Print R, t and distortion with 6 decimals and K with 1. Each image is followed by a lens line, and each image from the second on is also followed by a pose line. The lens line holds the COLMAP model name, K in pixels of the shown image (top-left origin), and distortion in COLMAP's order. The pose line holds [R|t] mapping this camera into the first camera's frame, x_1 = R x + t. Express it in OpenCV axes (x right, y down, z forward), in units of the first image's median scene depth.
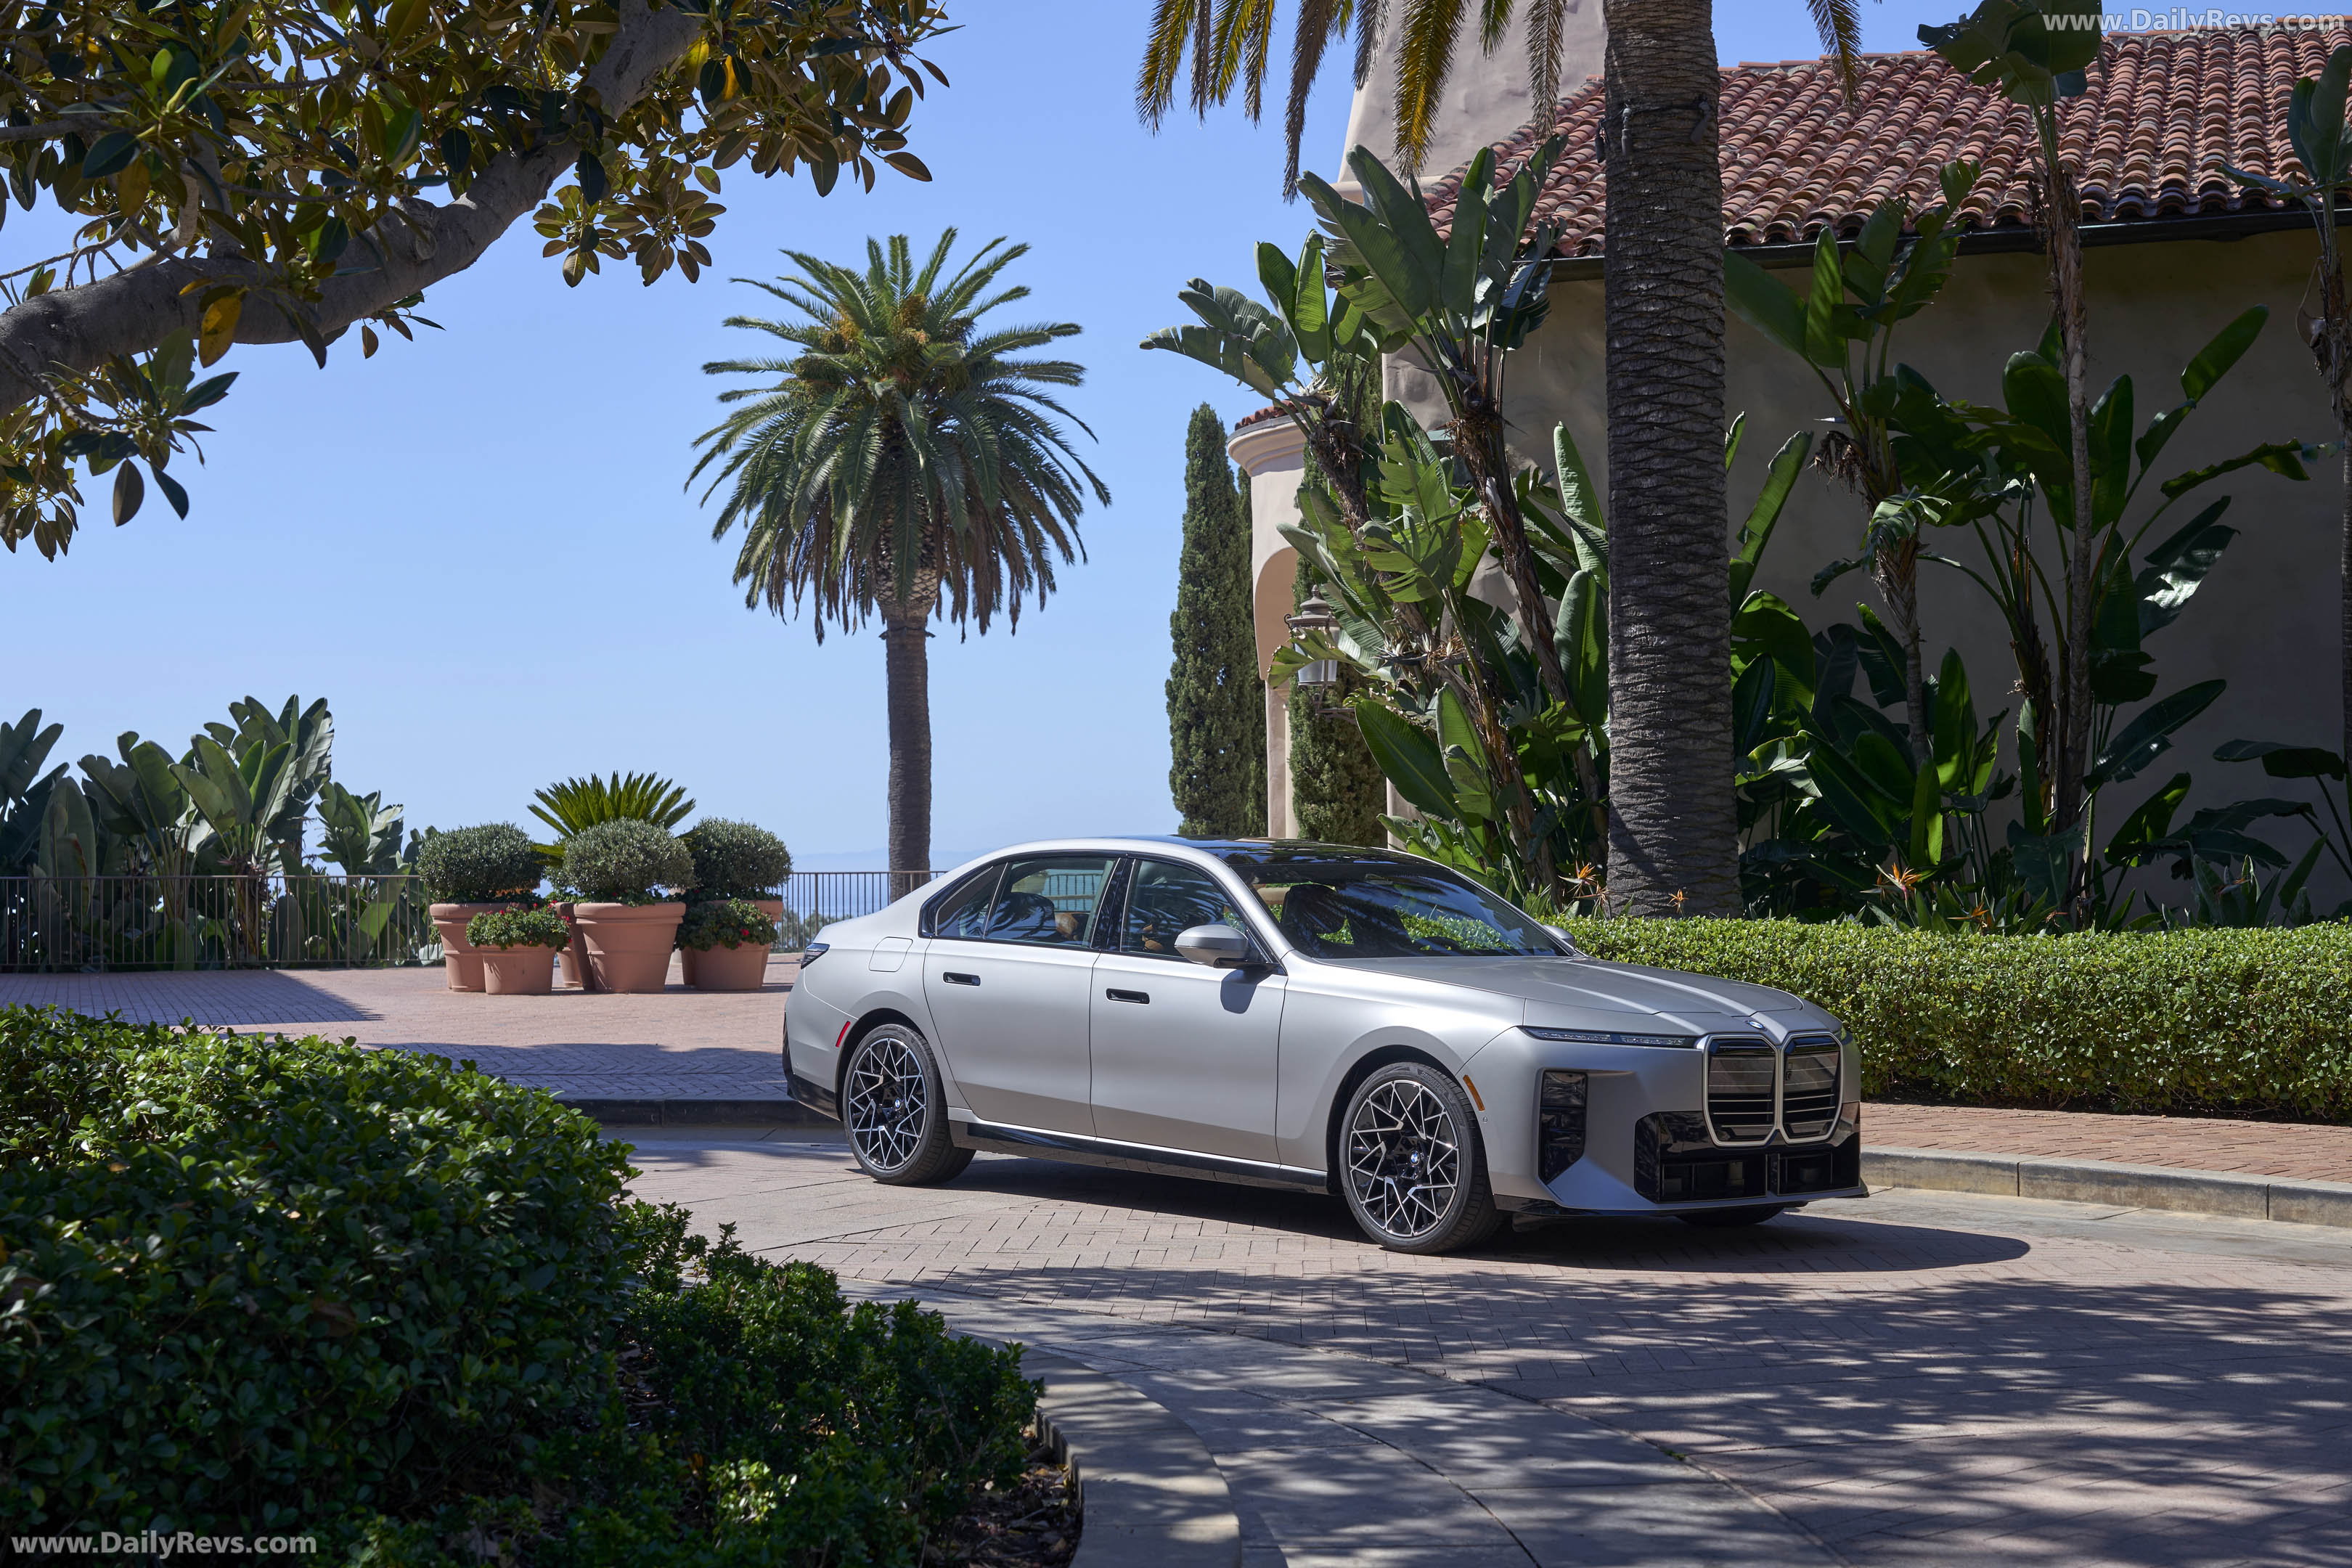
lens RADIAL K [[3303.0, 0, 1187.9], [0, 3303.0, 789.4], [0, 0, 1]] dist [0.043811, -0.006605]
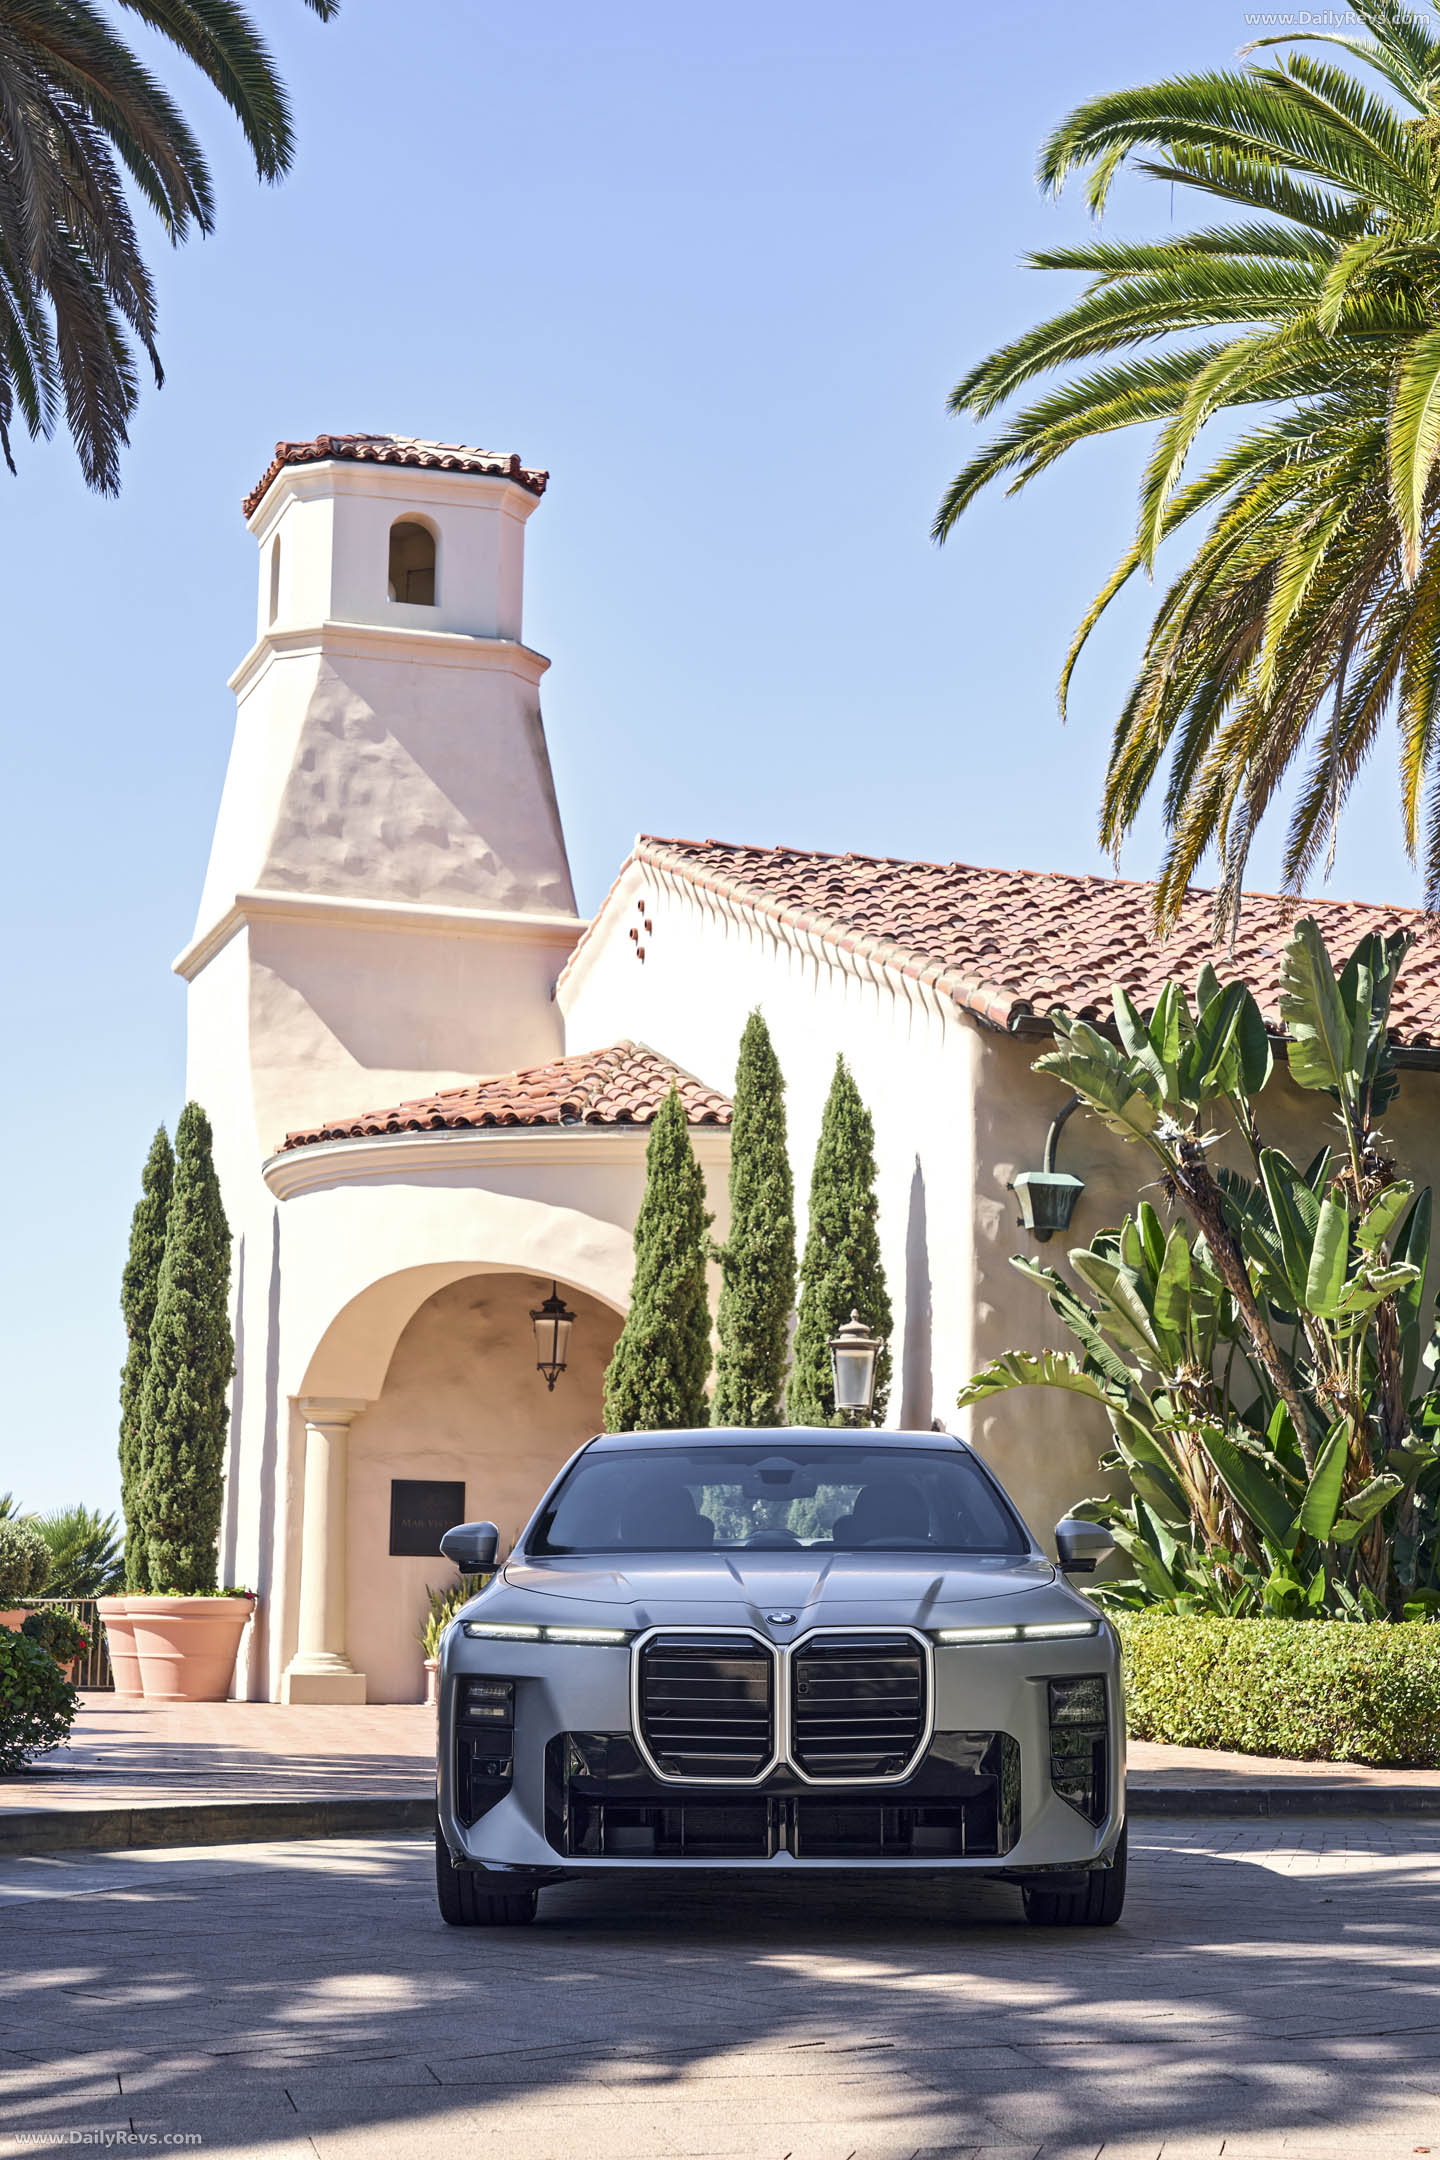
lens RADIAL K [[3382.9, 0, 720.0], [0, 3382.9, 1080.0], [0, 0, 1]] dist [0.011808, -0.042589]
pose [[0.827487, 0.116564, 0.549252, -0.690658], [-0.038446, 0.987681, -0.151686, 0.033261], [-0.560167, 0.104402, 0.821774, 0.195495]]
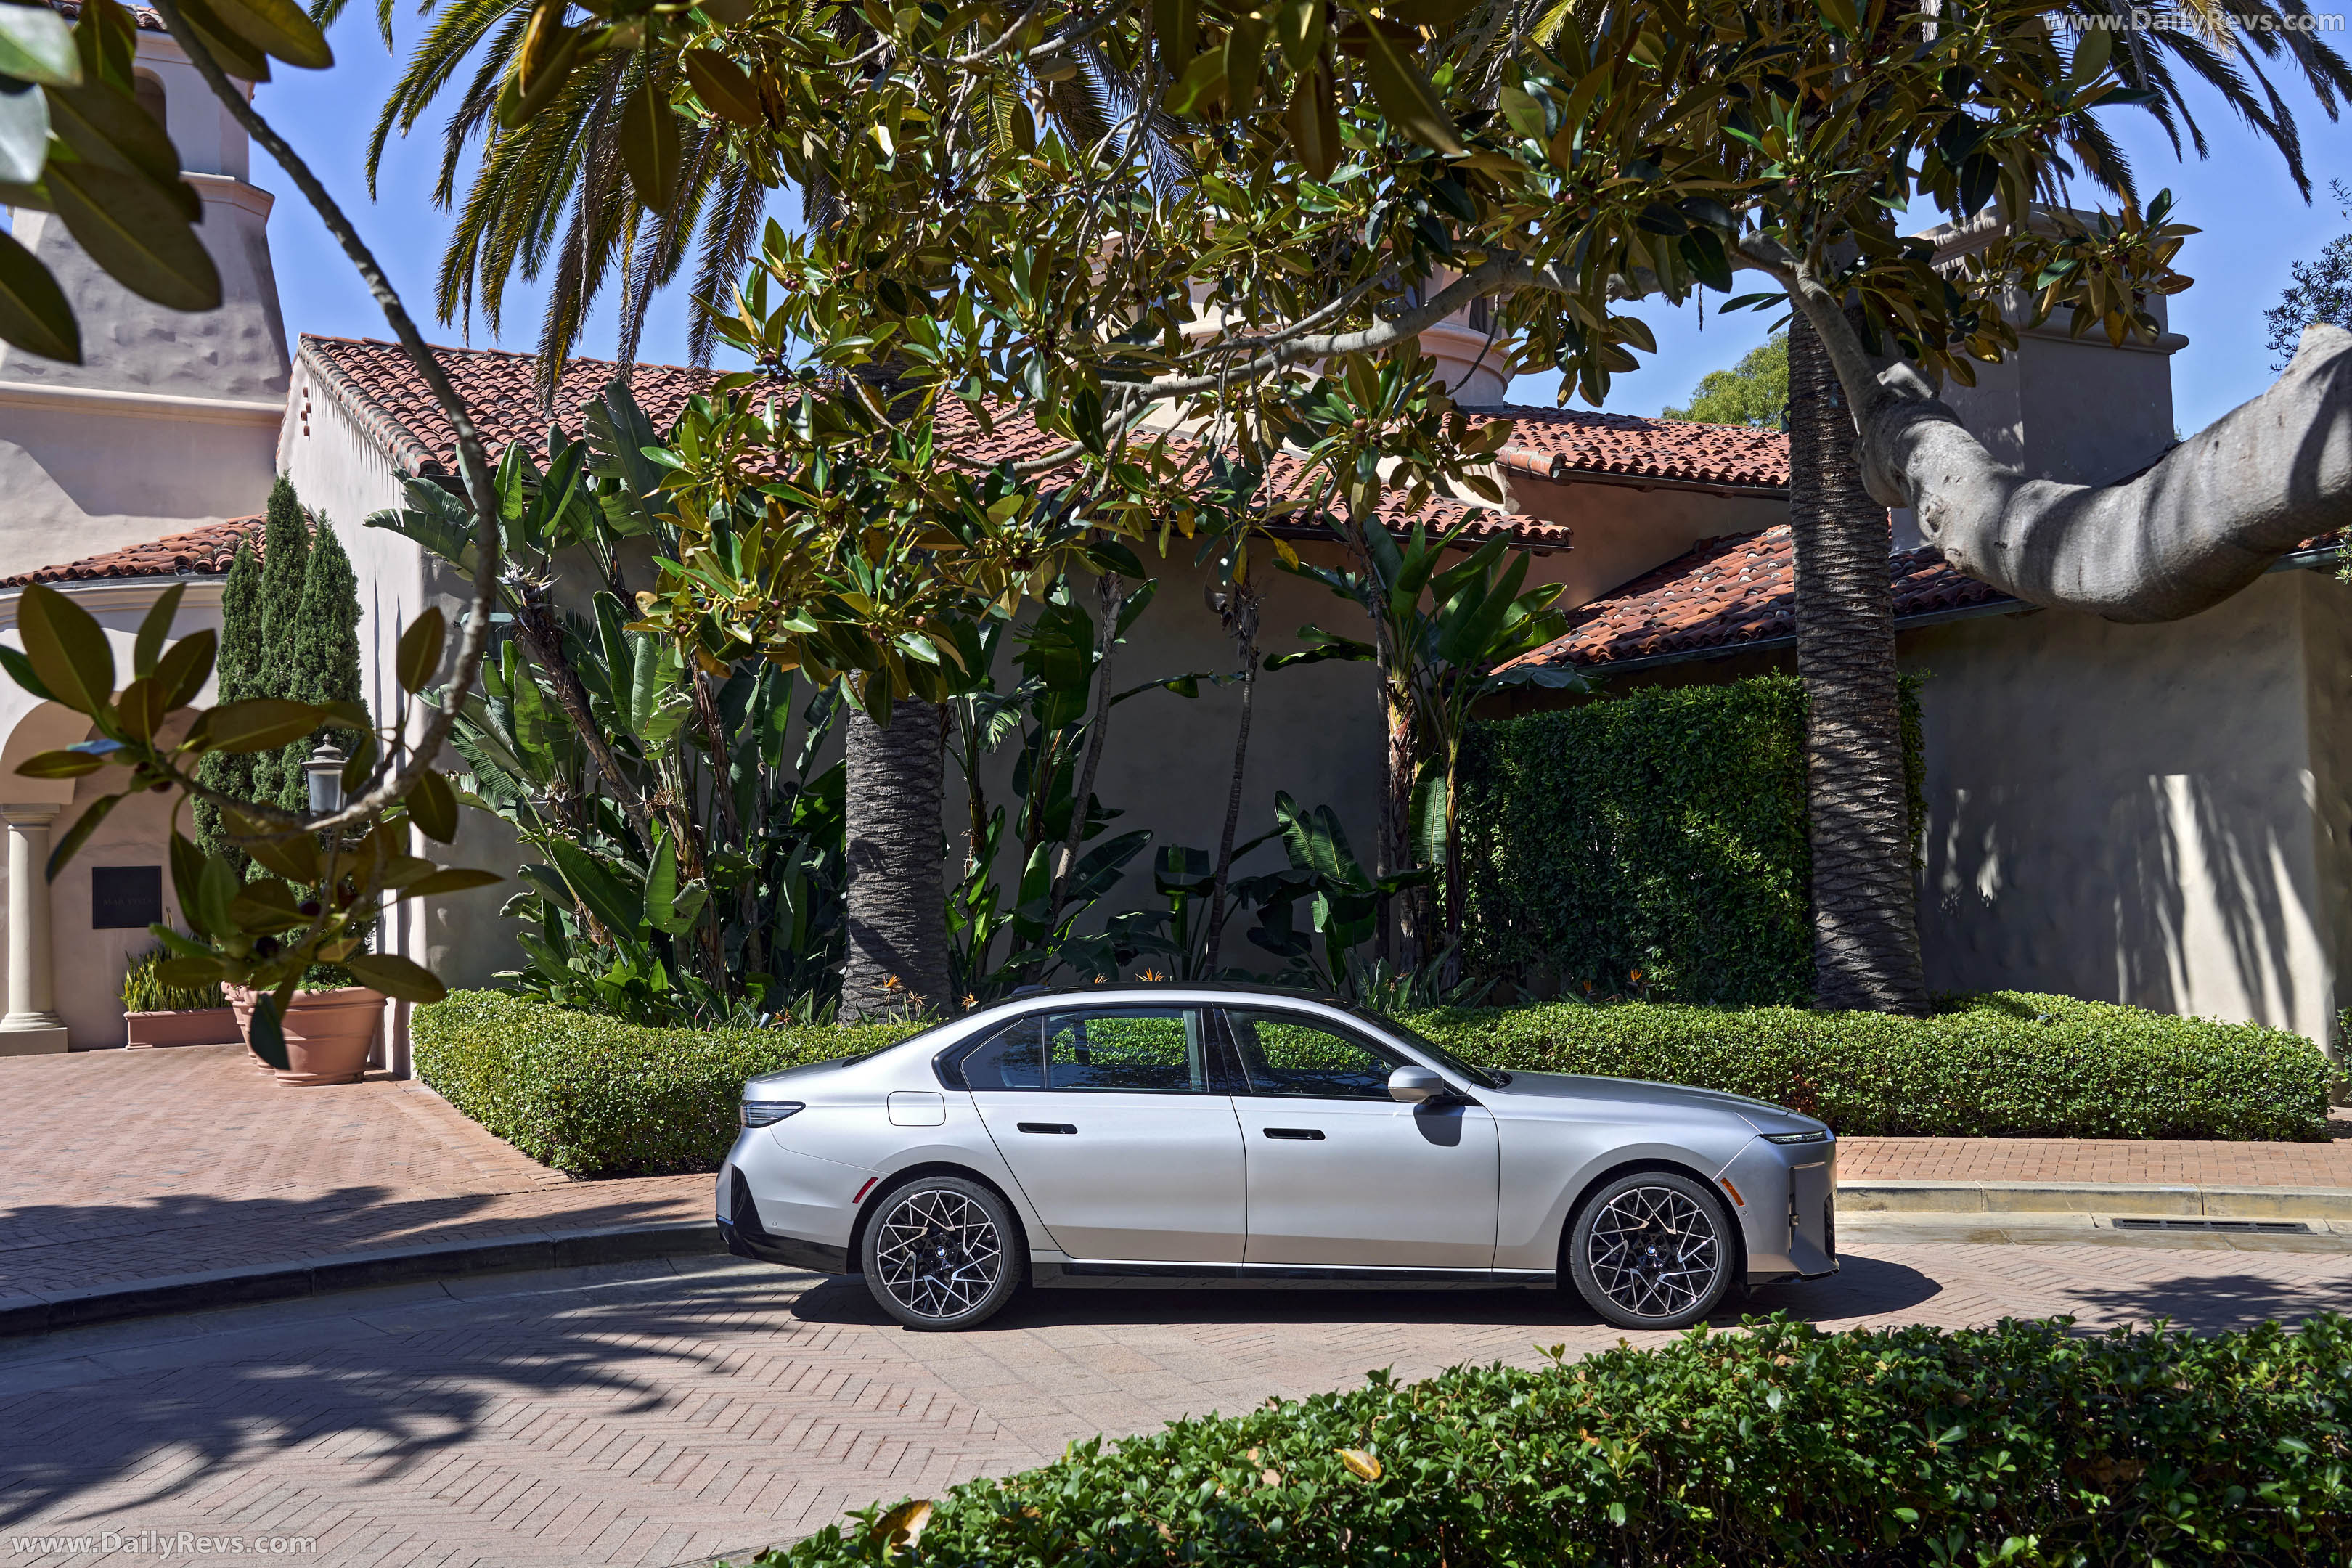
lens RADIAL K [[2123.4, 0, 1176.0], [0, 2123.4, 784.0], [0, 0, 1]] dist [-0.001895, 0.011293]
pose [[0.705034, 0.019697, 0.708900, -0.339284], [0.006971, 0.999373, -0.034700, -0.019322], [-0.709139, 0.029406, 0.704455, 0.309561]]
